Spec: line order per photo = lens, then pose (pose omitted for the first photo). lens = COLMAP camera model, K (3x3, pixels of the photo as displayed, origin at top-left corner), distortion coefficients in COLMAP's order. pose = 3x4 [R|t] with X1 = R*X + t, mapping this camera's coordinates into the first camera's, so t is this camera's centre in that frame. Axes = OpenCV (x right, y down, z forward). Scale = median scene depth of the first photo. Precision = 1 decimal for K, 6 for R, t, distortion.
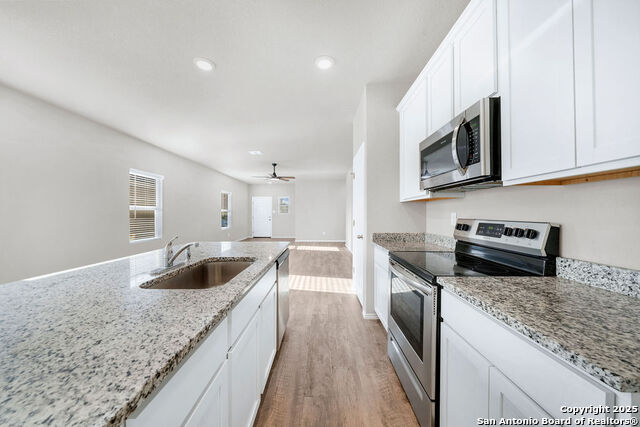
lens RADIAL K [[217.5, 0, 320.0], [0, 217.5, 213.5], [0, 0, 1]] dist [-0.008932, 0.000017]
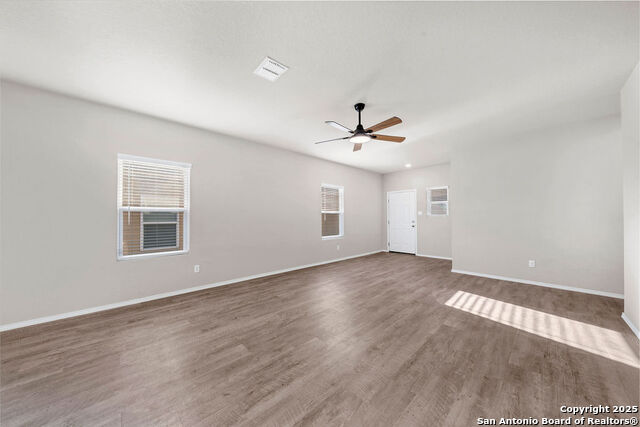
lens RADIAL K [[217.5, 0, 320.0], [0, 217.5, 213.5], [0, 0, 1]] dist [-0.008932, 0.000017]
pose [[0.694603, -0.015311, -0.719231, 0.033262], [0.001151, 0.999796, -0.020173, 0.004675], [0.719393, 0.013185, 0.694478, 0.371607]]
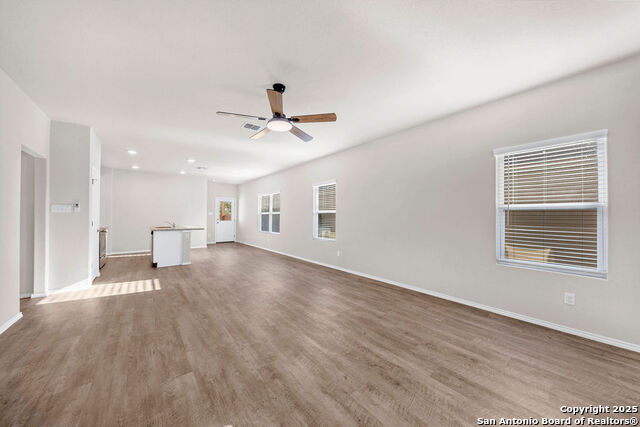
lens RADIAL K [[217.5, 0, 320.0], [0, 217.5, 213.5], [0, 0, 1]] dist [-0.008932, 0.000017]
pose [[-0.773536, -0.012167, -0.633636, -0.012423], [-0.006940, 0.999918, -0.010727, 0.002014], [0.633714, -0.003900, -0.773557, 0.798001]]
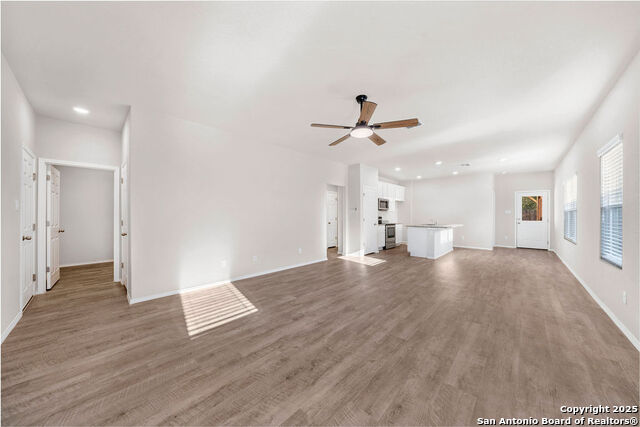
lens RADIAL K [[217.5, 0, 320.0], [0, 217.5, 213.5], [0, 0, 1]] dist [-0.008932, 0.000017]
pose [[-0.733614, 0.003845, 0.679556, -0.261561], [0.001137, 0.999990, -0.004431, 0.002986], [-0.679566, -0.002478, -0.733610, 0.812128]]
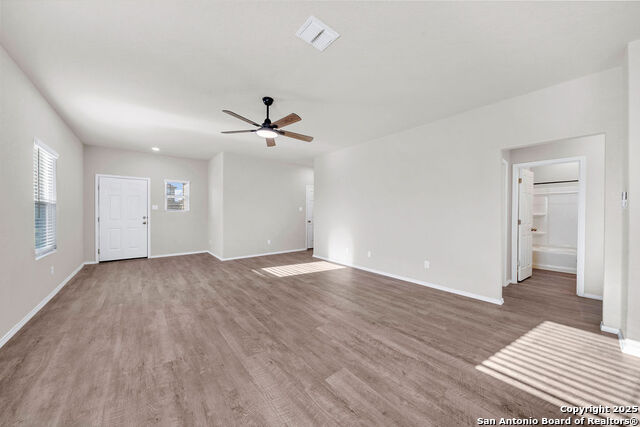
lens RADIAL K [[217.5, 0, 320.0], [0, 217.5, 213.5], [0, 0, 1]] dist [-0.008932, 0.000017]
pose [[0.760808, 0.001170, 0.648976, -0.247999], [-0.003575, 0.999991, 0.002388, 0.003876], [-0.648968, -0.004137, 0.760805, 0.348568]]
